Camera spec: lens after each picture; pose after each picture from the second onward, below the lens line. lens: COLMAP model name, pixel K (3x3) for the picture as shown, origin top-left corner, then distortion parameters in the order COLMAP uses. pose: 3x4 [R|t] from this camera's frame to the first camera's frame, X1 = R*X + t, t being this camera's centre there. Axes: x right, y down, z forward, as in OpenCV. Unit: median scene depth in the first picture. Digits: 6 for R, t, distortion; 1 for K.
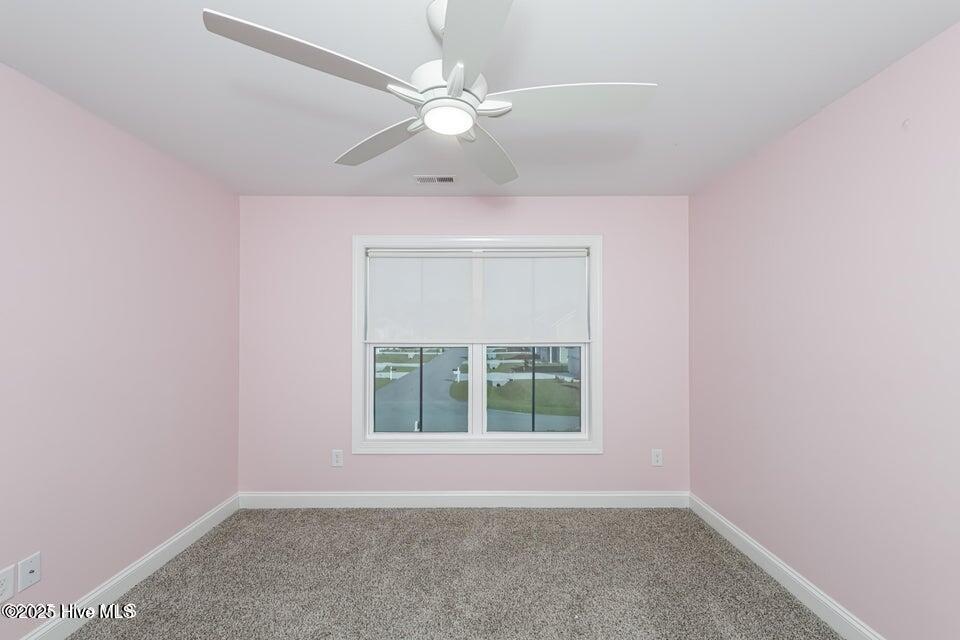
lens RADIAL K [[375.5, 0, 480.0], [0, 375.5, 320.0], [0, 0, 1]] dist [0.003045, 0.000053]
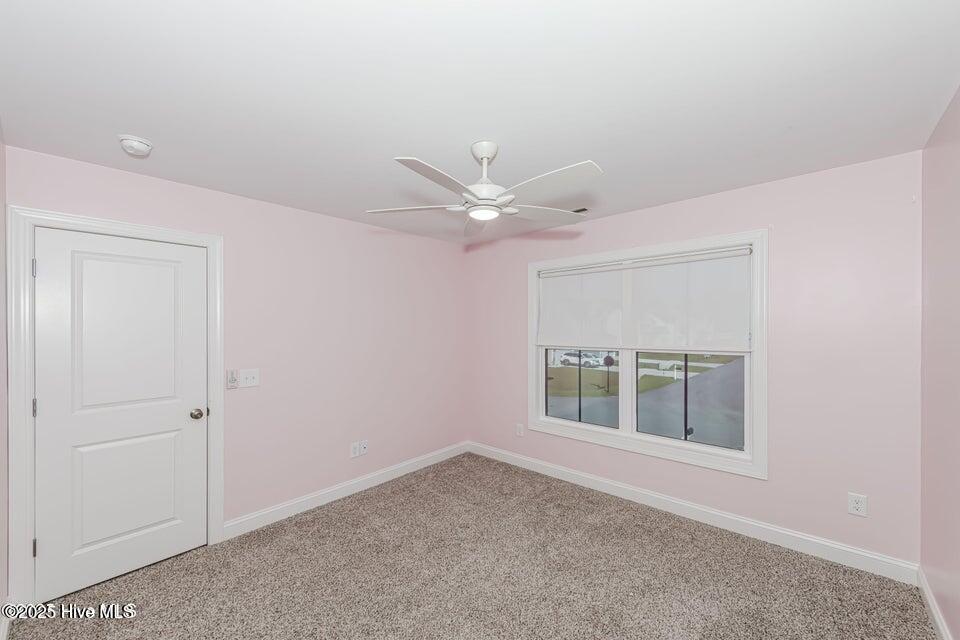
lens RADIAL K [[371.7, 0, 480.0], [0, 371.7, 320.0], [0, 0, 1]] dist [-0.000109, -0.000097]
pose [[0.739174, -0.020171, -0.673212, 0.420938], [0.026941, 0.999637, -0.000370, -0.033180], [0.672976, -0.017864, 0.739449, -0.078098]]
